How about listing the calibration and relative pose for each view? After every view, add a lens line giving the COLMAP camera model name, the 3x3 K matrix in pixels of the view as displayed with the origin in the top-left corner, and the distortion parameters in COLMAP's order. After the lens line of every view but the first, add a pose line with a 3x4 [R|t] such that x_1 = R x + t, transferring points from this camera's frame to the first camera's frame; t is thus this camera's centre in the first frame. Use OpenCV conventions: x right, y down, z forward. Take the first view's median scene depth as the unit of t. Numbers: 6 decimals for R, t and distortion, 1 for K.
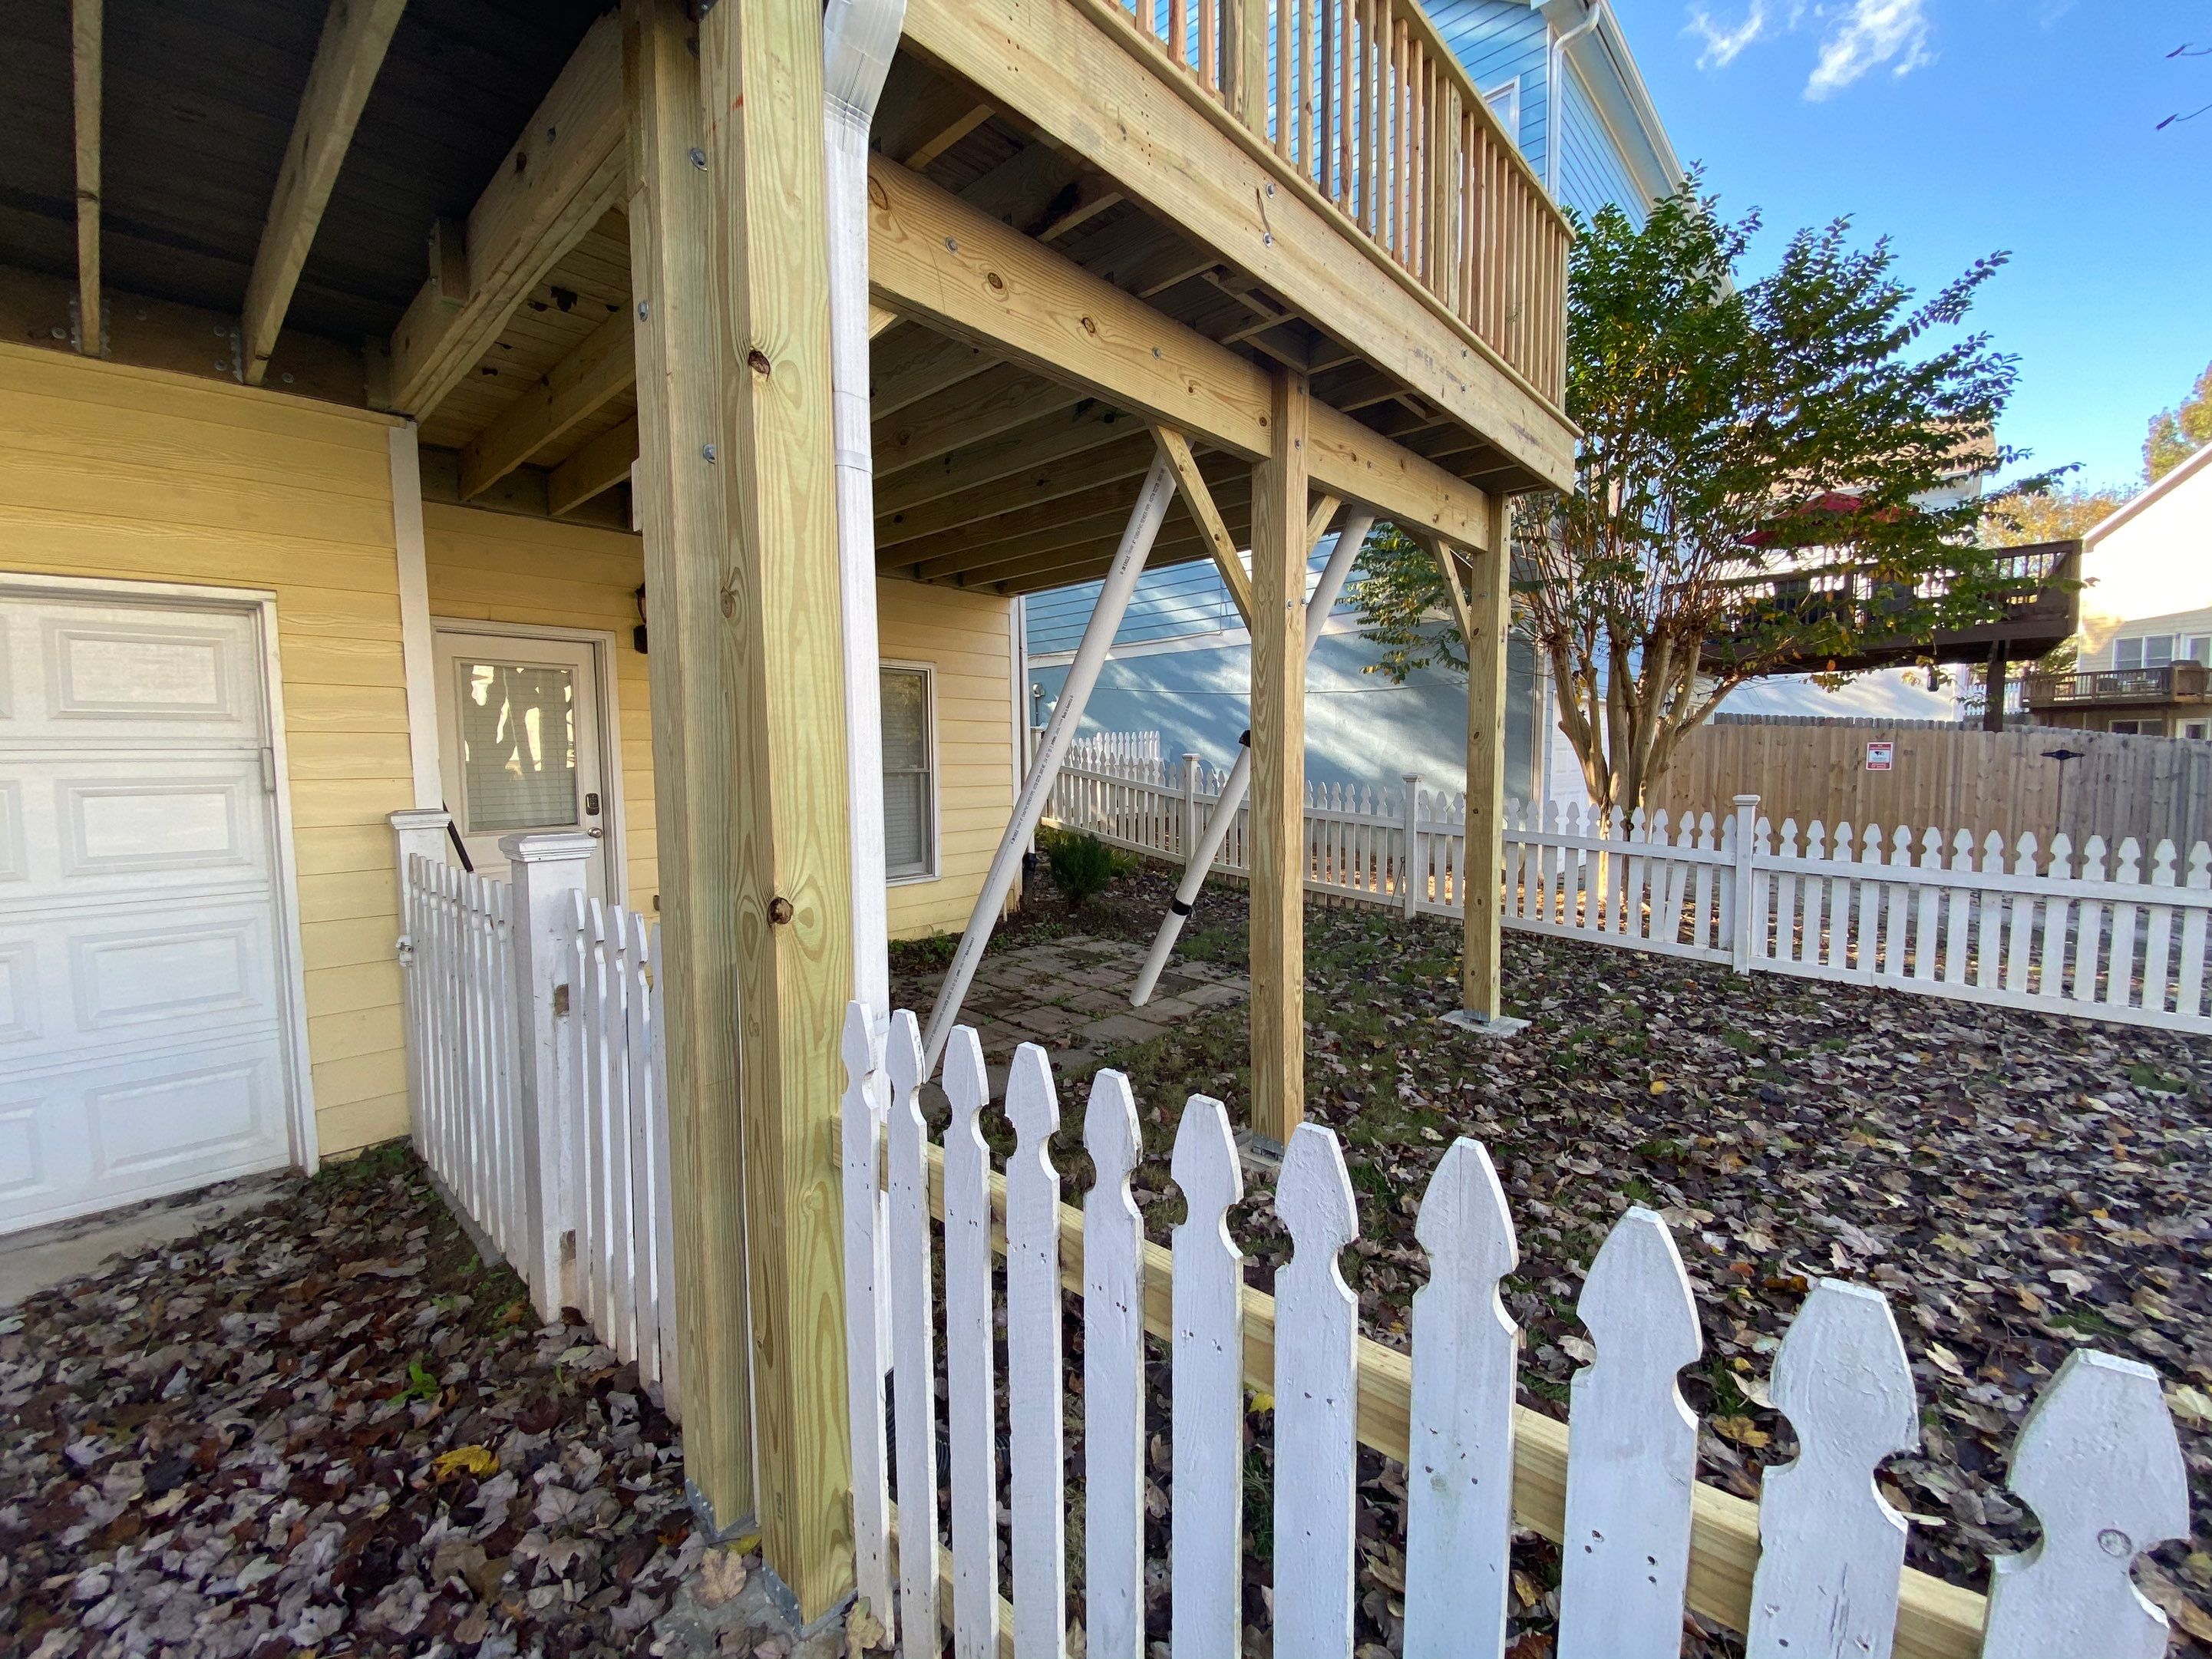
lens RADIAL K [[920.3, 0, 1095.9], [0, 920.3, 842.1], [0, 0, 1]] dist [-0.018793, -0.000441]
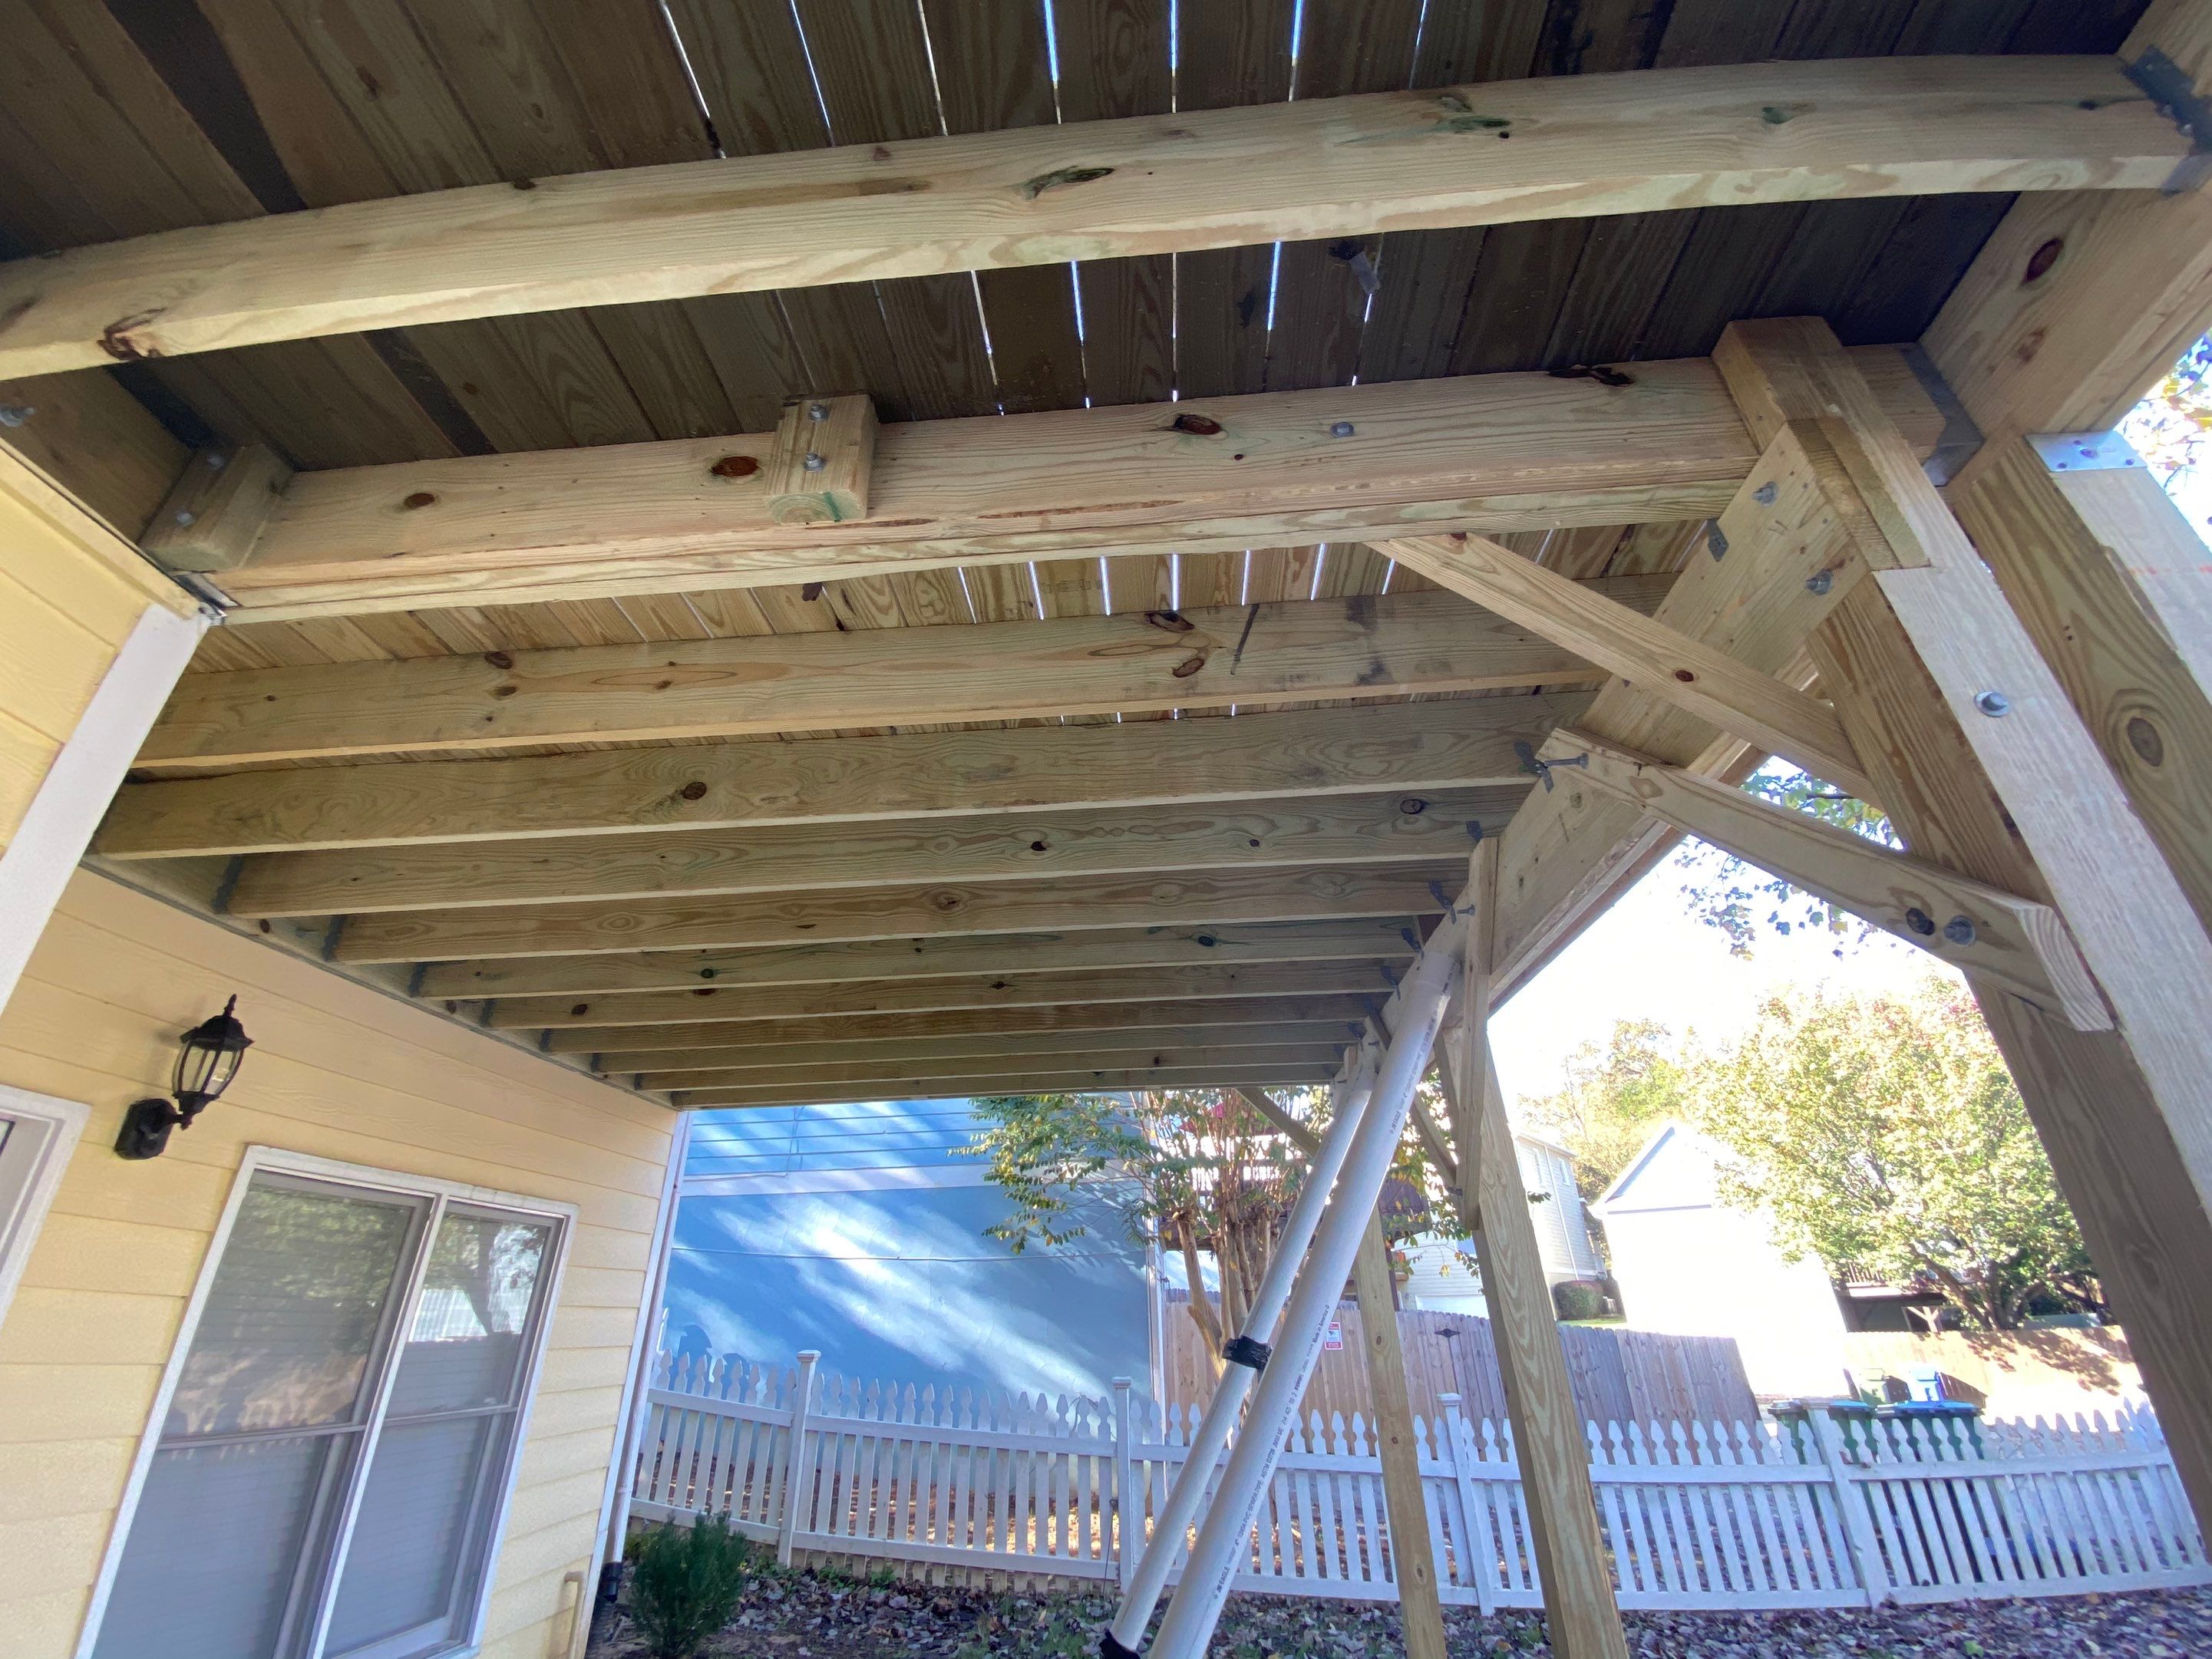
lens RADIAL K [[935.6, 0, 1104.3], [0, 935.6, 812.7], [0, 0, 1]] dist [-0.017633, -0.000012]
pose [[0.781219, 0.293281, 0.551074, -0.291820], [0.064754, 0.839935, -0.538810, -0.052210], [-0.620889, 0.456613, 0.637182, 0.226097]]
